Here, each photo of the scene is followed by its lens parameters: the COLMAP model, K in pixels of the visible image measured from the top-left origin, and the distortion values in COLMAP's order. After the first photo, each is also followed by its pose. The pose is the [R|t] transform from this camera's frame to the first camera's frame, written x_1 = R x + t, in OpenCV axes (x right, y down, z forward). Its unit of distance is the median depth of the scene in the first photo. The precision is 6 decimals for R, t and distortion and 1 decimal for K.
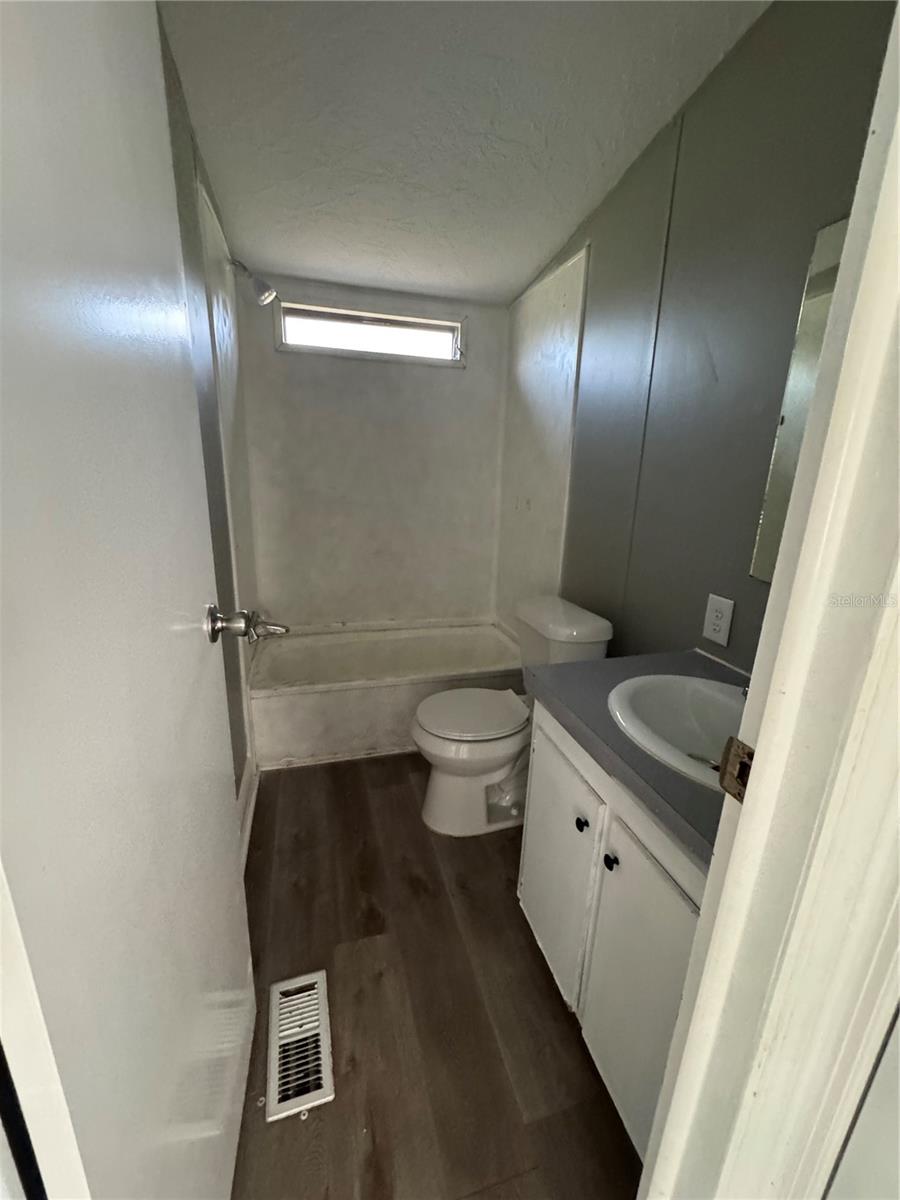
lens RADIAL K [[480.9, 0, 452.8], [0, 480.9, 597.6], [0, 0, 1]] dist [-0.004804, 0.000991]
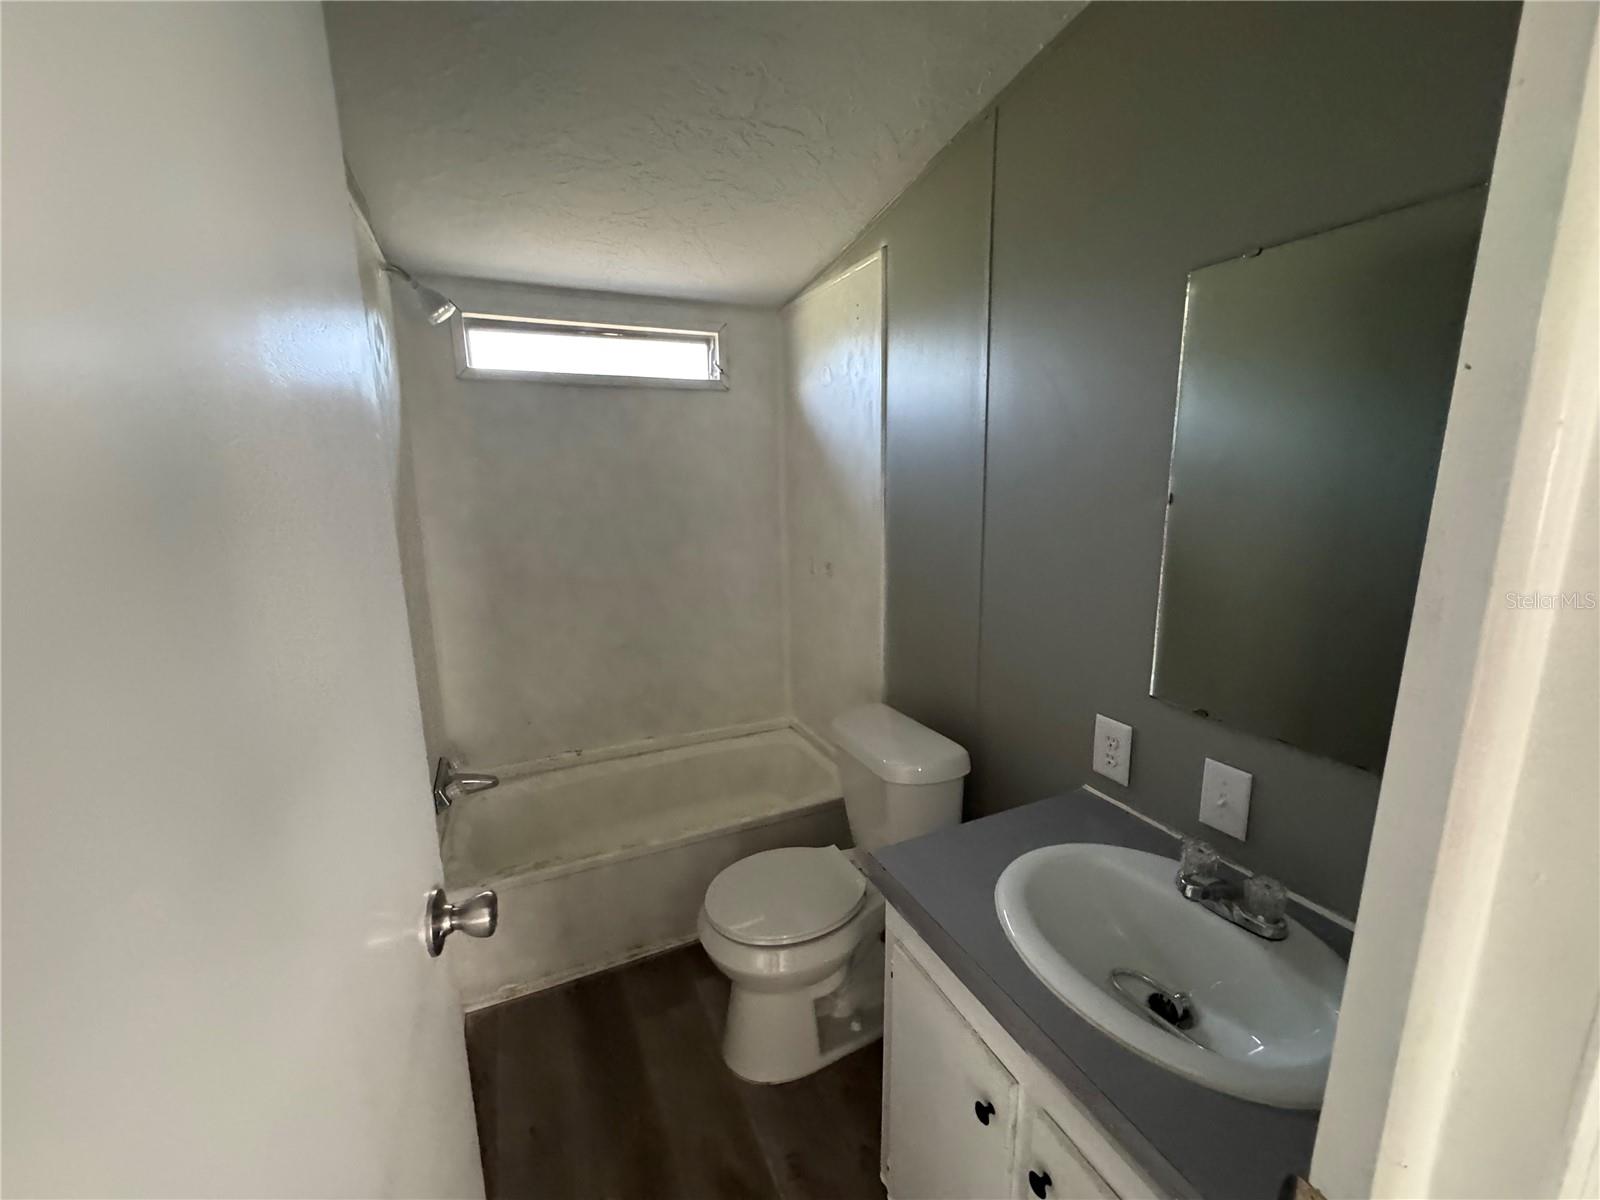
lens RADIAL K [[641.2, 0, 801.2], [0, 641.2, 600.9], [0, 0, 1]] dist [-0.004804, 0.000991]
pose [[0.987674, -0.073208, 0.138347, -0.030731], [0.082760, 0.994474, -0.064594, -0.106847], [-0.132854, 0.075247, 0.988275, 0.042135]]
